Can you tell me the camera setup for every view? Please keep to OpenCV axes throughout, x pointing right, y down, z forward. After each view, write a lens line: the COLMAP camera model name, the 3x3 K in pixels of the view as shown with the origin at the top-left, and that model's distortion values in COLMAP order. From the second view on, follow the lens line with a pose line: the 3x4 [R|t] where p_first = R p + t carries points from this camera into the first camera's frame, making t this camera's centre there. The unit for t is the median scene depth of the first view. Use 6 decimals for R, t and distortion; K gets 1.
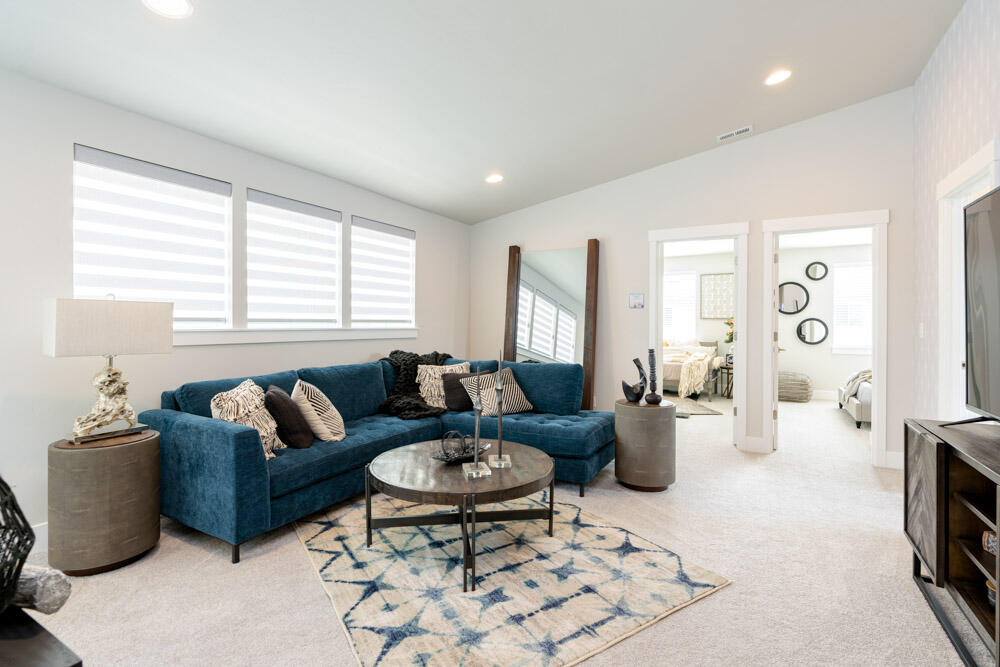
lens RADIAL K [[464.8, 0, 500.2], [0, 464.8, 324.9], [0, 0, 1]] dist [-0.005042, 0.001321]
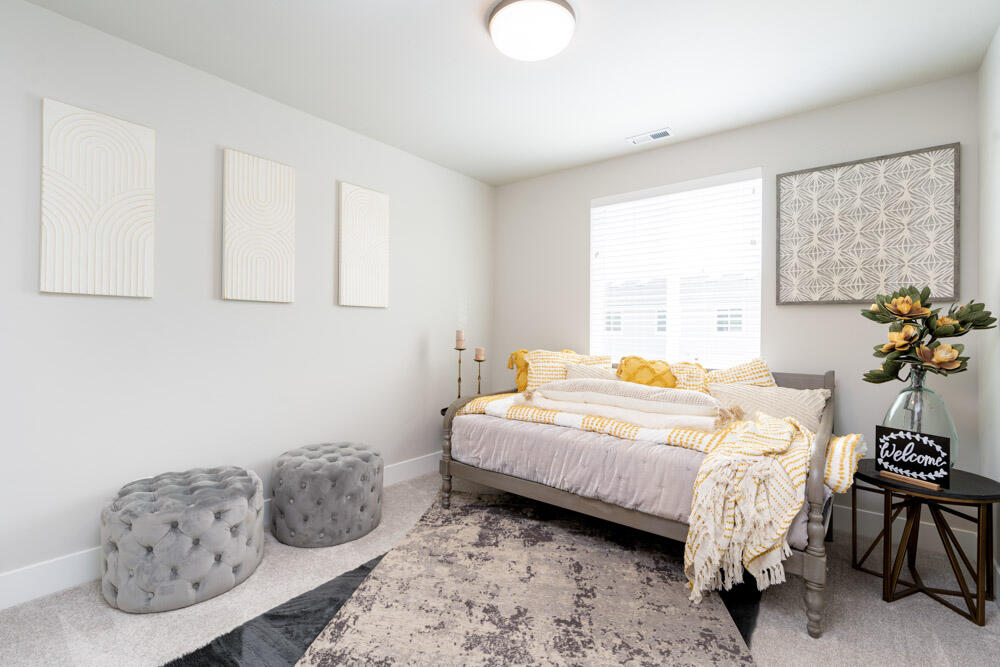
lens RADIAL K [[464.8, 0, 499.9], [0, 464.8, 335.9], [0, 0, 1]] dist [-0.005042, 0.001321]
pose [[0.989907, 0.001210, -0.141714, 0.307816], [-0.000151, 0.999972, 0.007483, 0.007965], [0.141719, -0.007386, 0.989879, 0.700629]]
